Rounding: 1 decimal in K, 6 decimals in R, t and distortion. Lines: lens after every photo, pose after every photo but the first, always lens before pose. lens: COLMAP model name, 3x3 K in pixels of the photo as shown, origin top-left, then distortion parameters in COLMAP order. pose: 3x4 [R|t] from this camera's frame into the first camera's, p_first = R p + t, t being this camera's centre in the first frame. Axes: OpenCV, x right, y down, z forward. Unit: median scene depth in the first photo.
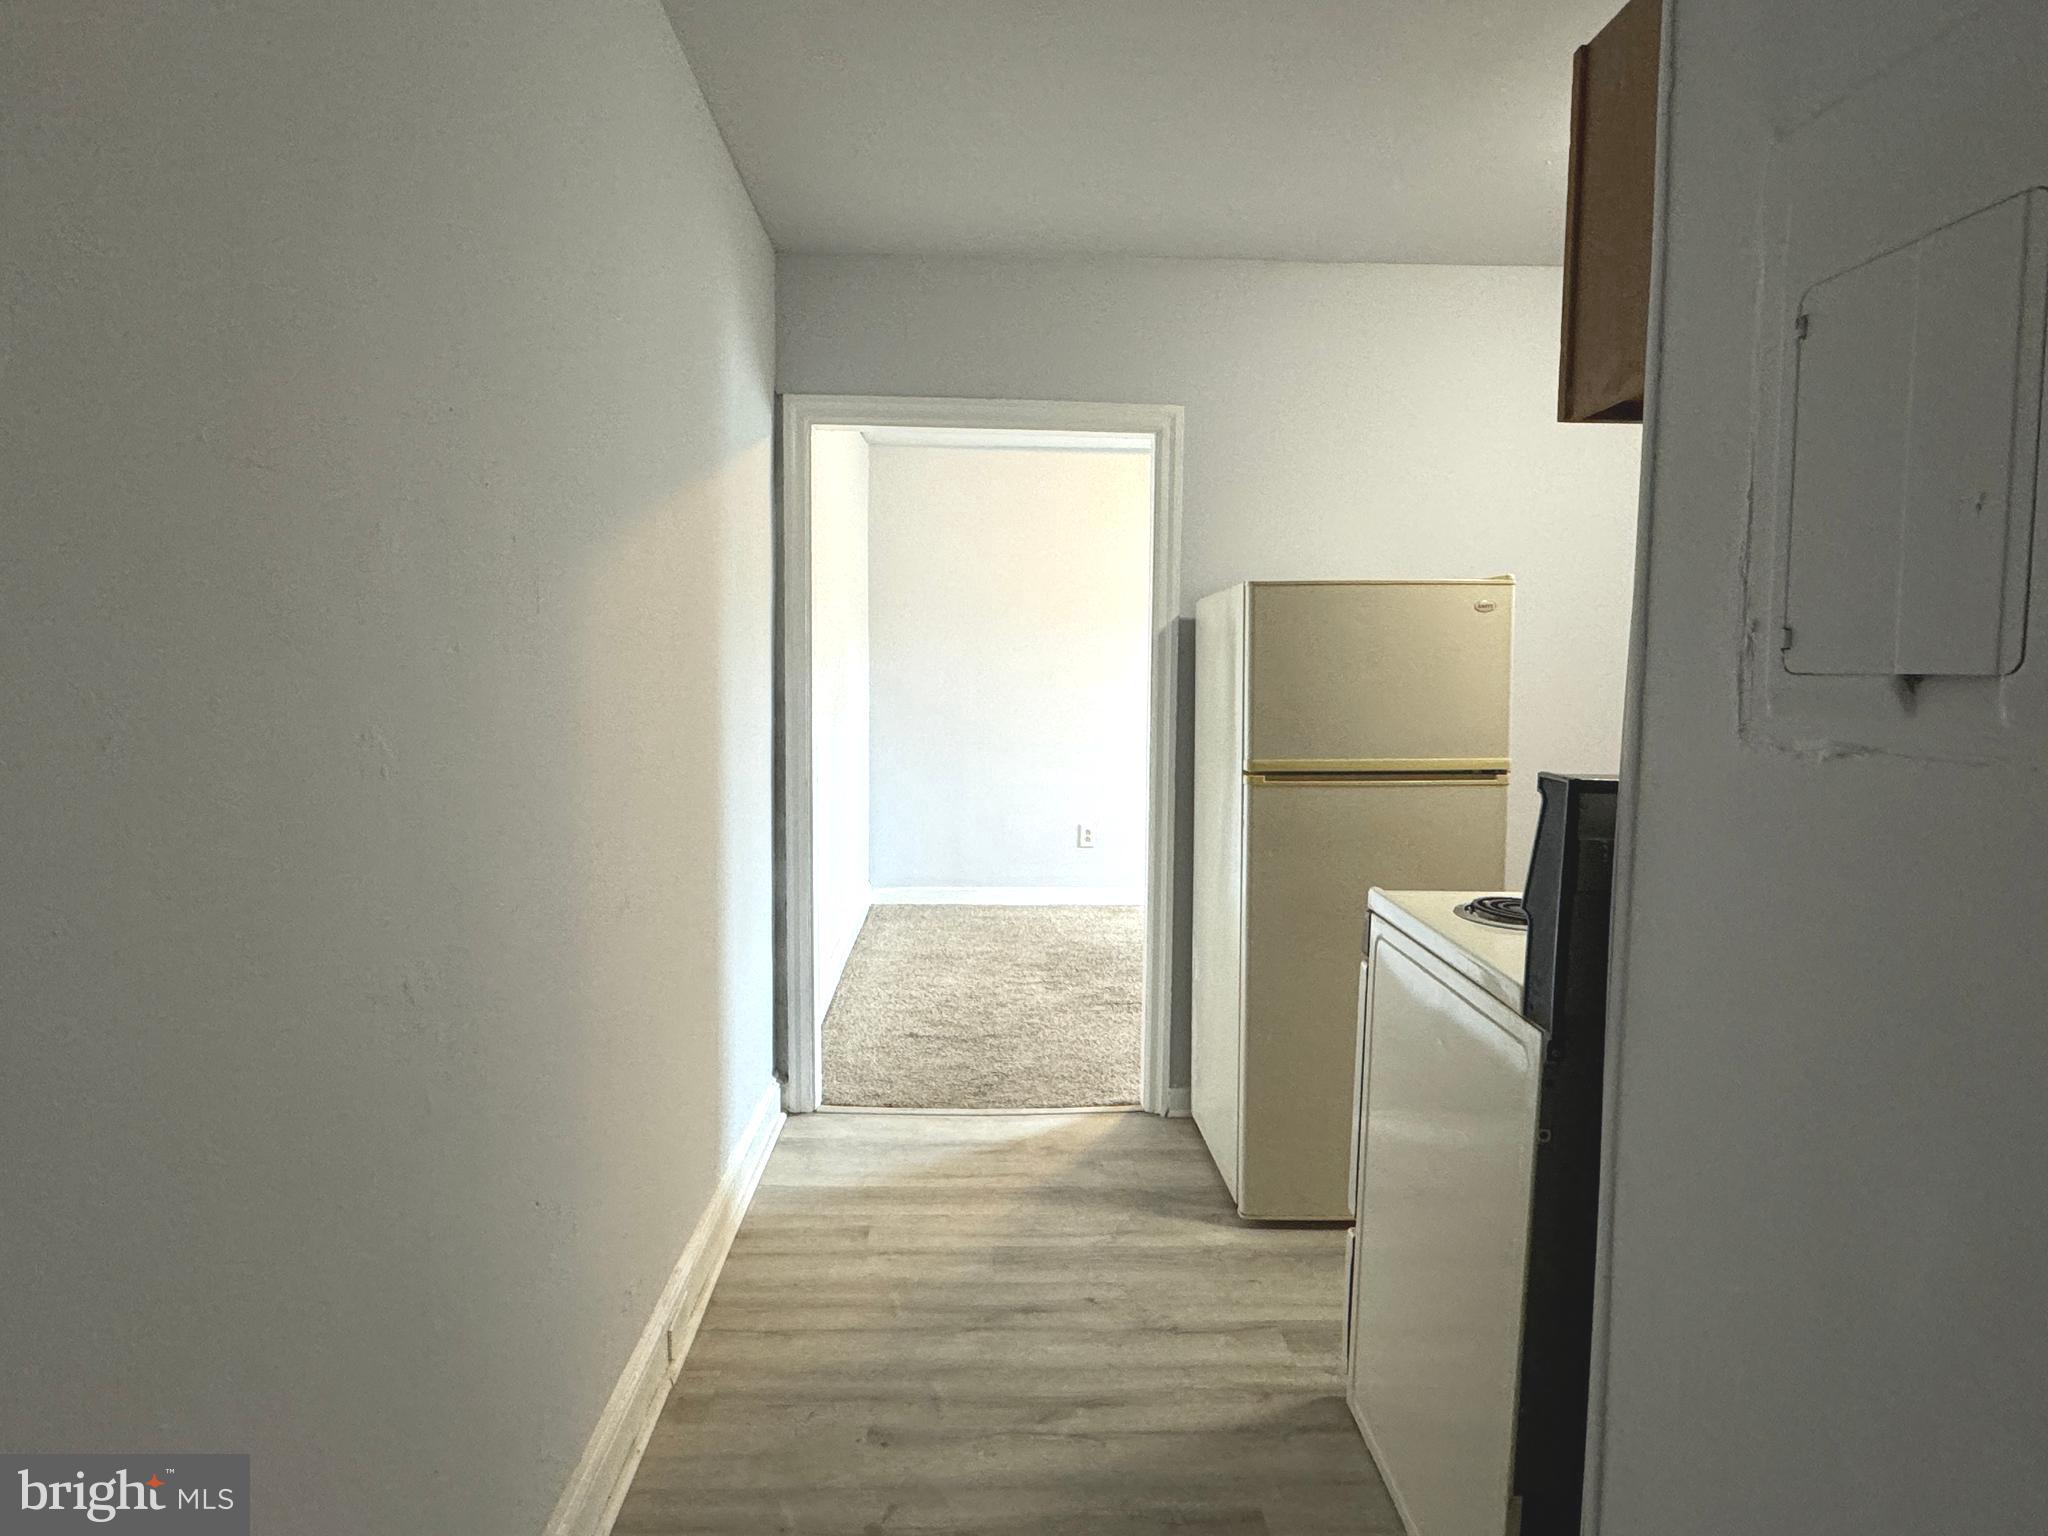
lens RADIAL K [[1145.6, 0, 1018.2], [0, 1145.6, 765.9], [0, 0, 1]] dist [-0.002446, 0.001547]
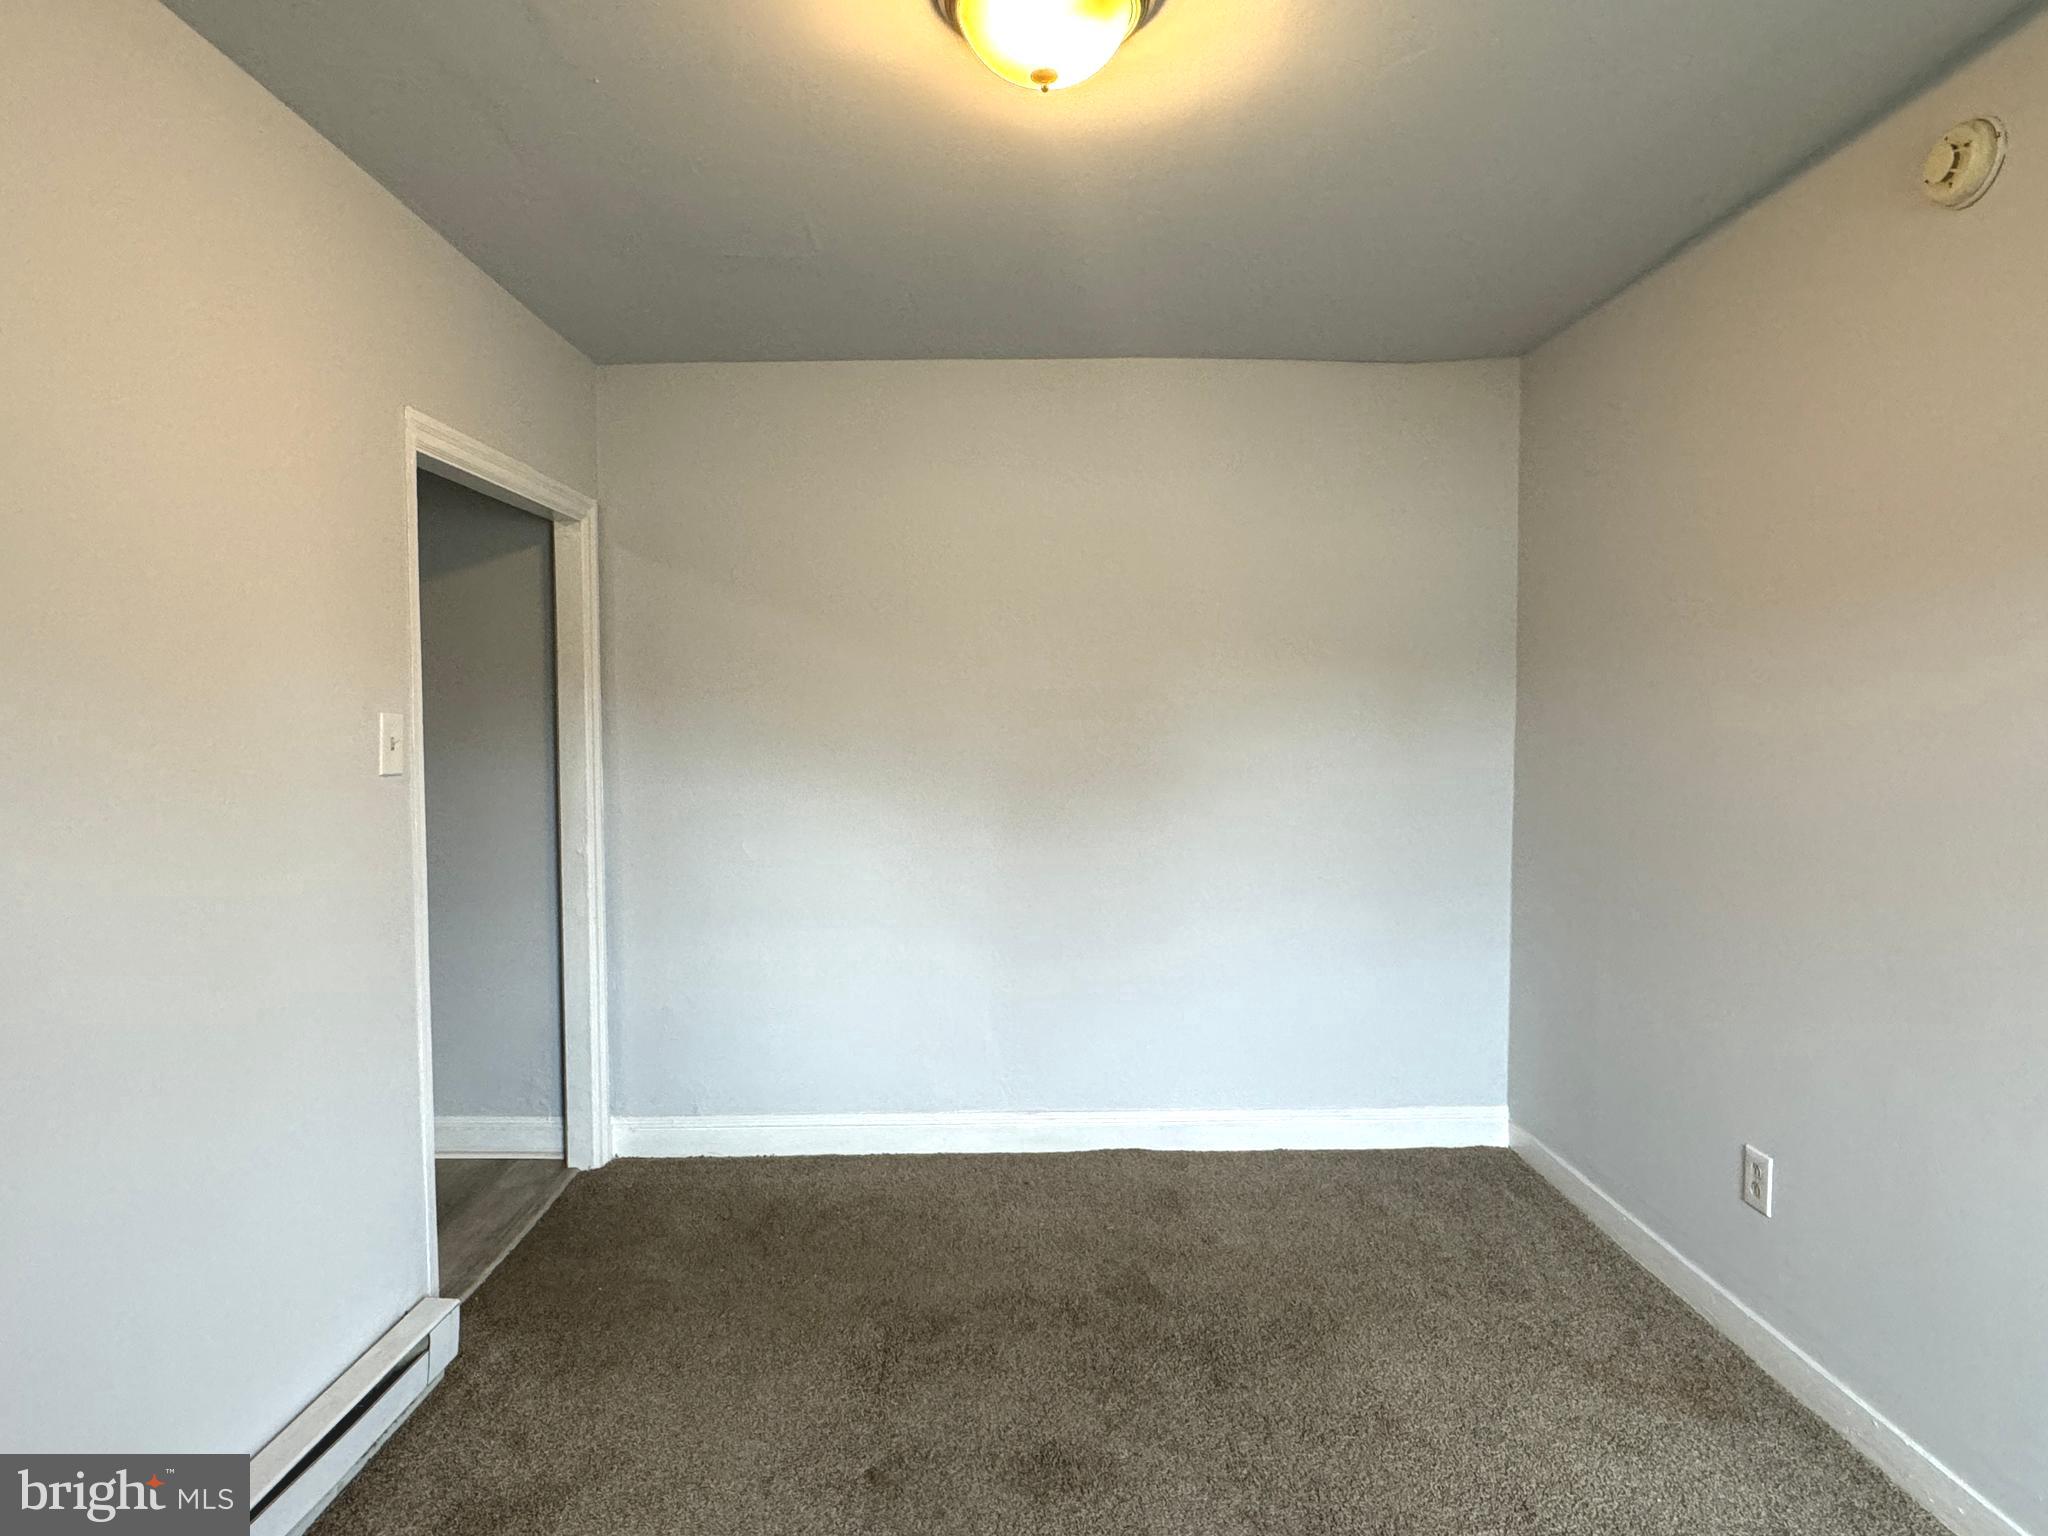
lens RADIAL K [[1145.6, 0, 1016.2], [0, 1145.6, 776.2], [0, 0, 1]] dist [-0.002446, 0.001547]
pose [[-0.033403, 0.045381, -0.998411, 1.067874], [-0.077964, 0.995806, 0.047871, -0.174204], [0.996396, 0.079439, -0.029724, 1.801848]]
